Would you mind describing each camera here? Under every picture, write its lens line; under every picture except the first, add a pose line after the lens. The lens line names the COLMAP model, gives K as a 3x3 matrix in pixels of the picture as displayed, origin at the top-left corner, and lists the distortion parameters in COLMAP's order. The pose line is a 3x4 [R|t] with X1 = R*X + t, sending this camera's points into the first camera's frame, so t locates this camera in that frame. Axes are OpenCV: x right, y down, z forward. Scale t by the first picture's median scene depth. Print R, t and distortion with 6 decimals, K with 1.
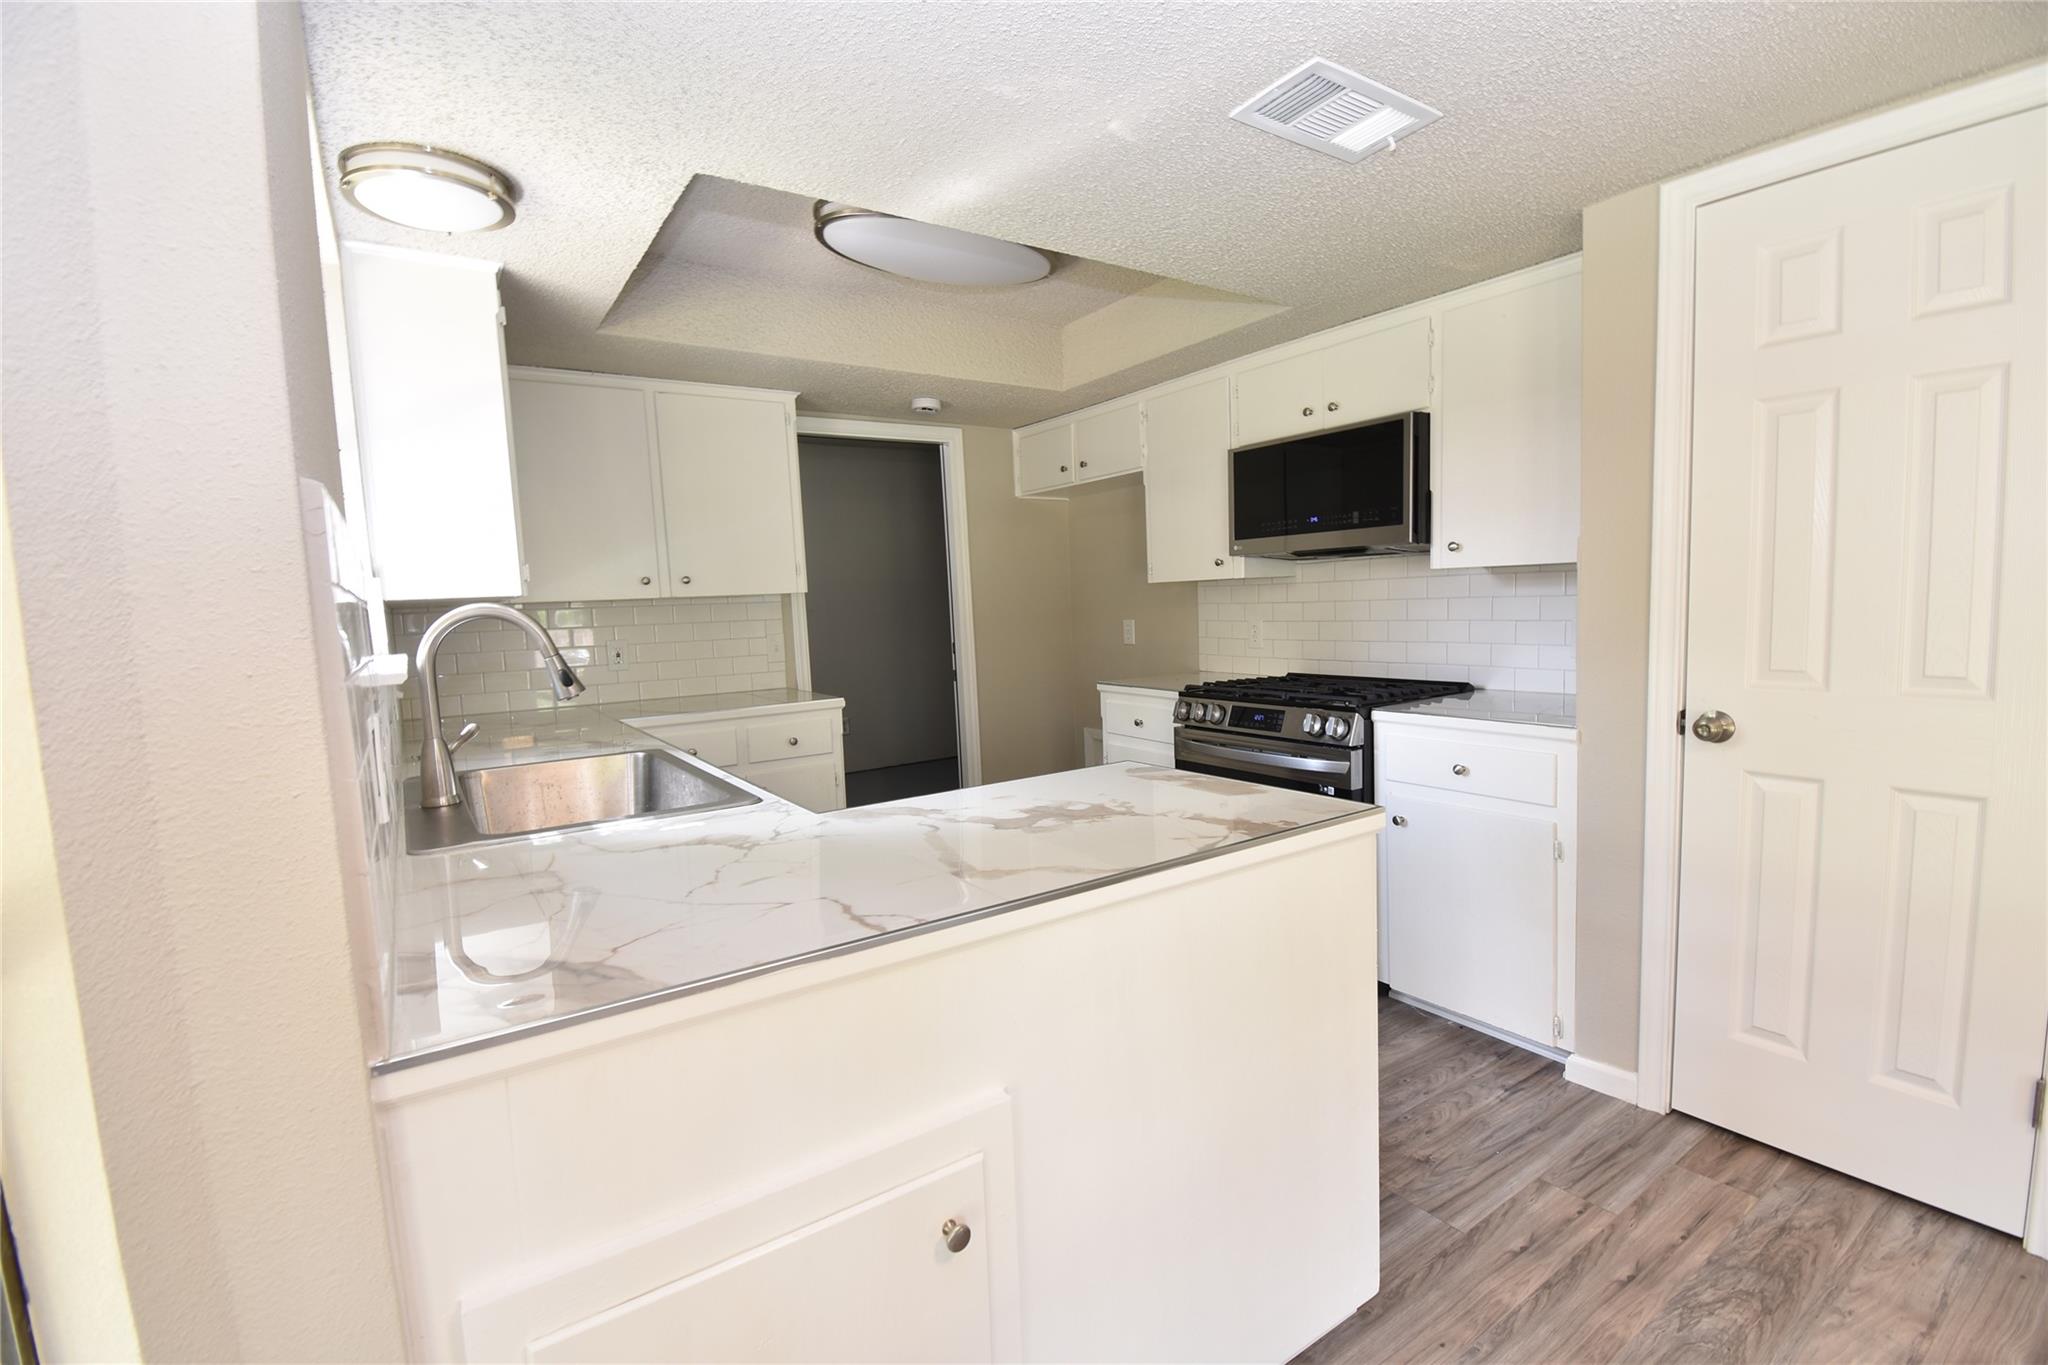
lens RADIAL K [[912.7, 0, 1024.0], [0, 912.7, 682.5], [0, 0, 1]] dist [0.010605, -0.021125]
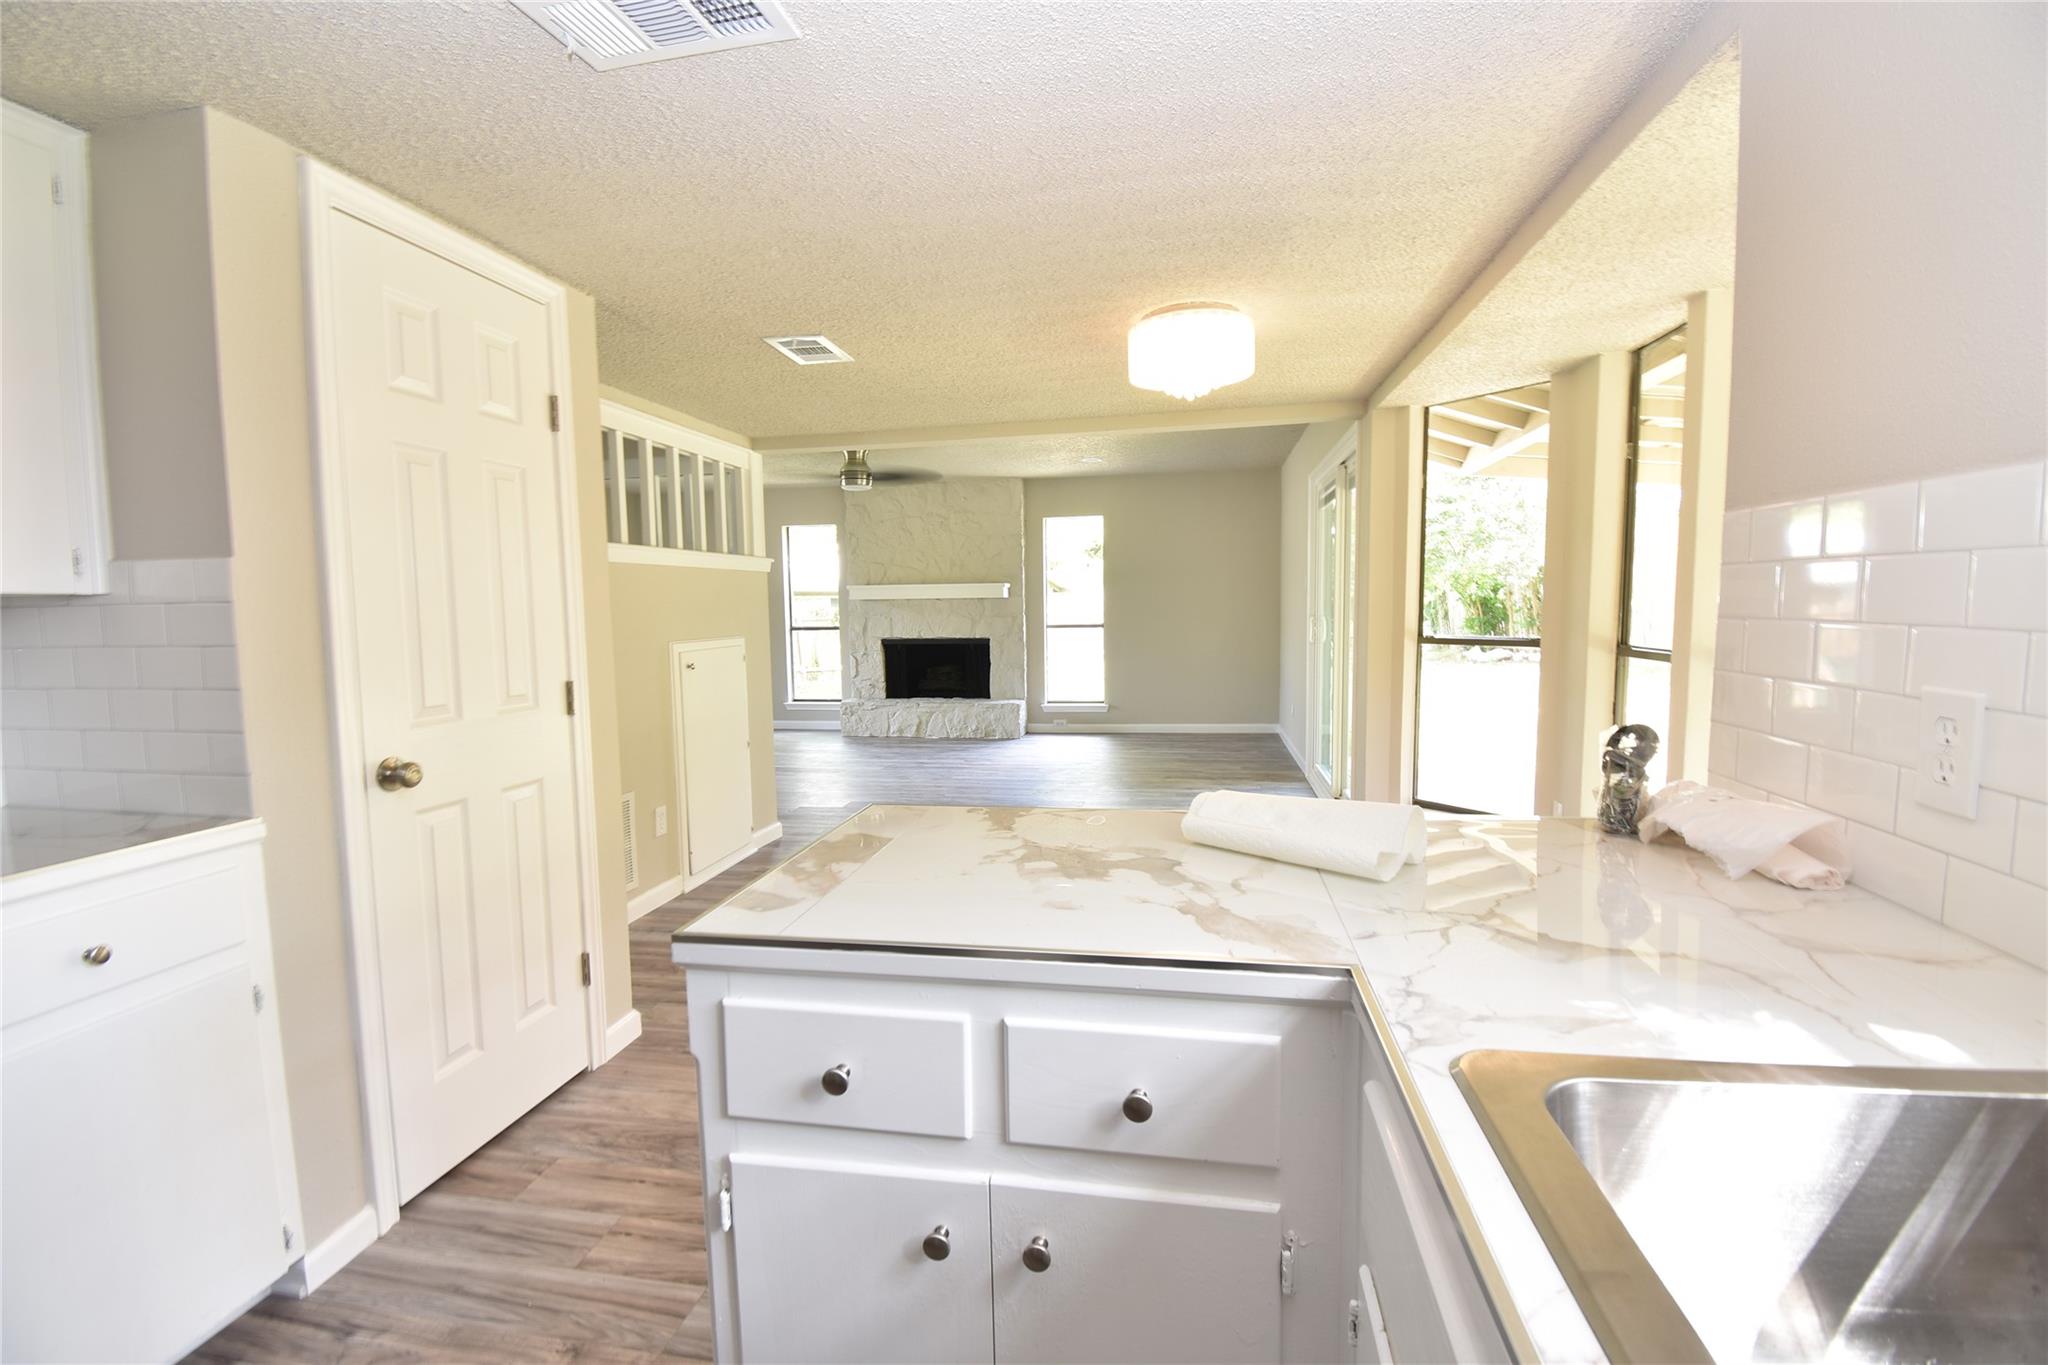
lens RADIAL K [[912.7, 0, 1024.0], [0, 912.7, 682.5], [0, 0, 1]] dist [0.010605, -0.021125]
pose [[-0.714034, -0.007168, 0.700074, -0.391782], [0.108061, 0.986836, 0.120319, -0.093674], [-0.691721, 0.161563, -0.703860, 1.255669]]
